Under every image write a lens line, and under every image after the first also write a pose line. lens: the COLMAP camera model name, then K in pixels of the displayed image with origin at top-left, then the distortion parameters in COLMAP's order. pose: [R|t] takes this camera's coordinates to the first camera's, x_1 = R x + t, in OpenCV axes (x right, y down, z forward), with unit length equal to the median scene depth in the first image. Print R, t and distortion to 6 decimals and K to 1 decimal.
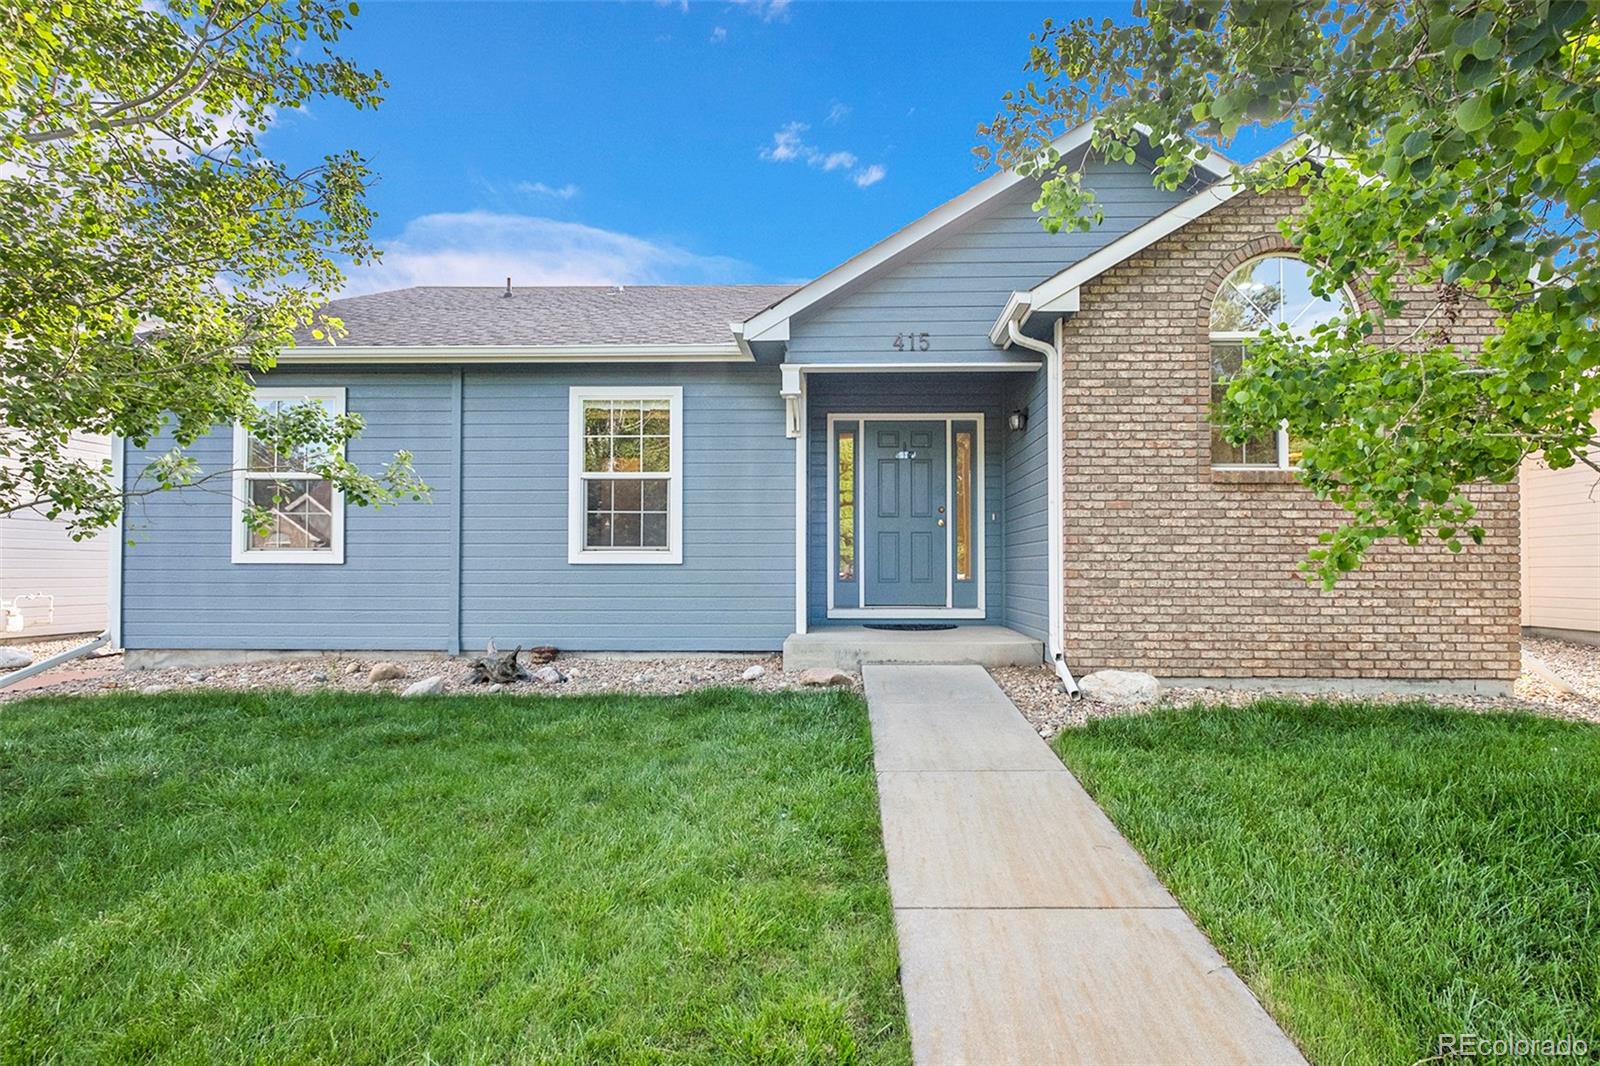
lens RADIAL K [[712.7, 0, 841.6], [0, 712.7, 555.2], [0, 0, 1]] dist [-0.004394, -0.000557]
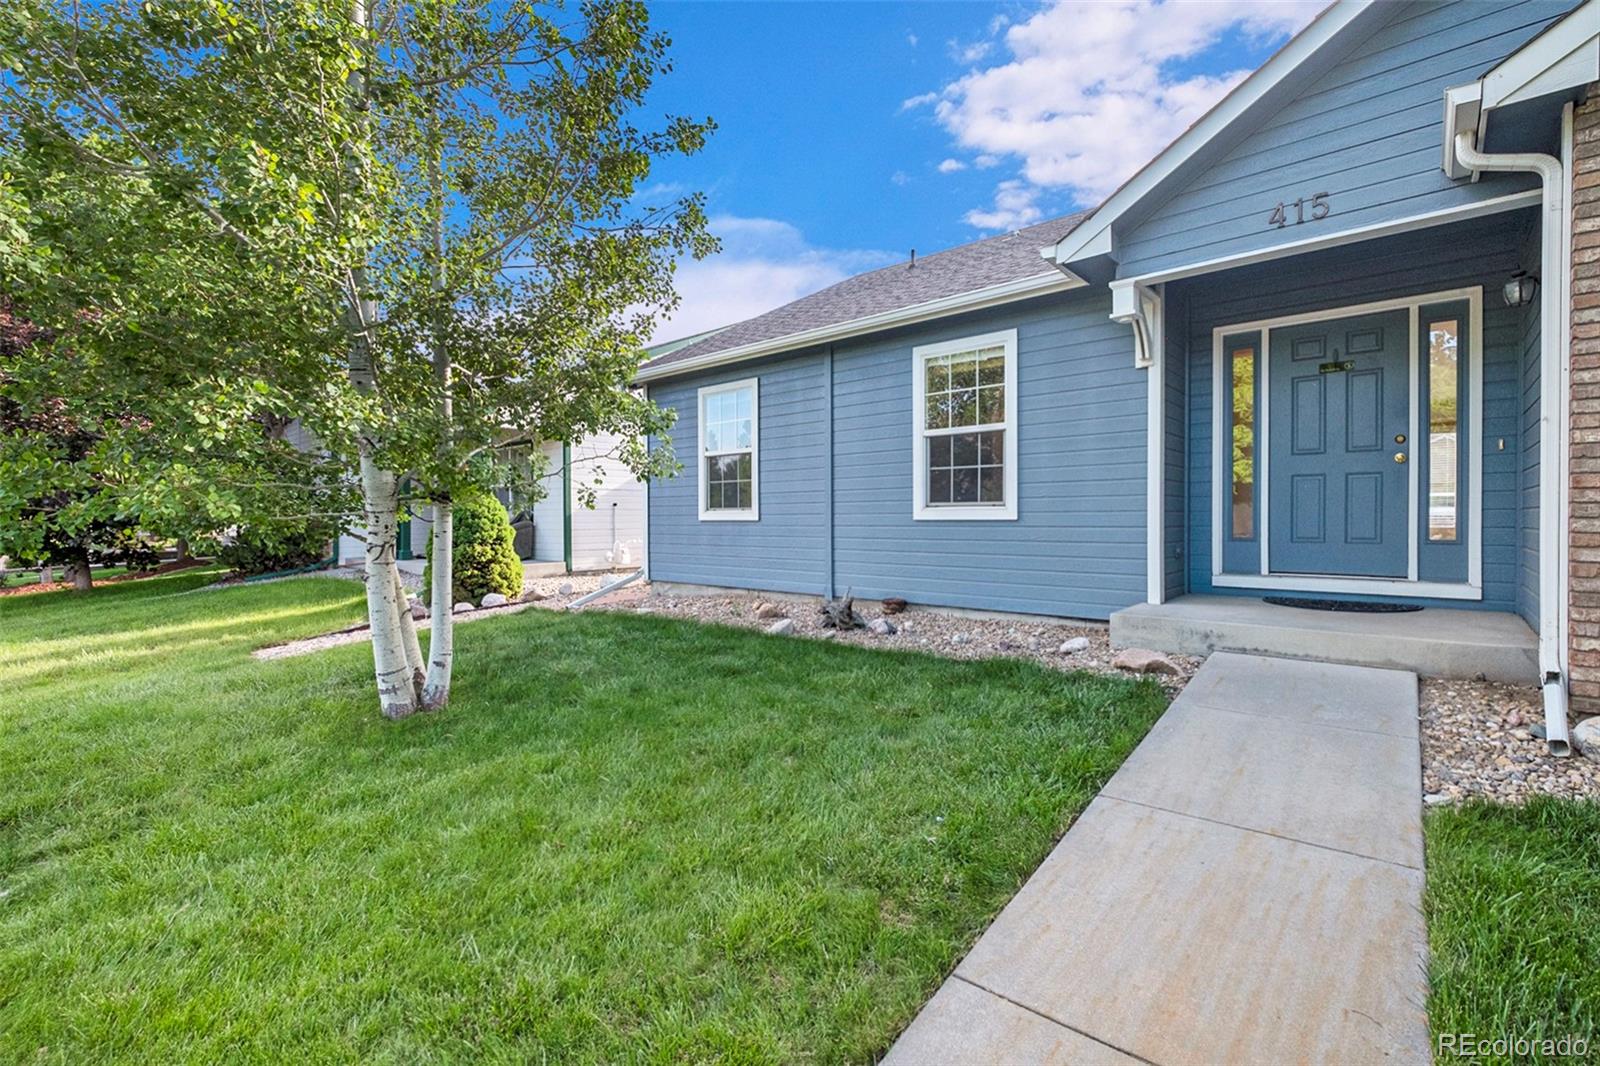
lens RADIAL K [[710.7, 0, 806.1], [0, 710.7, 526.7], [0, 0, 1]] dist [-0.000435, -0.000590]
pose [[0.761061, 0.002966, -0.648673, 0.212404], [0.020092, 0.999402, 0.028142, -0.013458], [0.648369, -0.034451, 0.760547, 0.140263]]
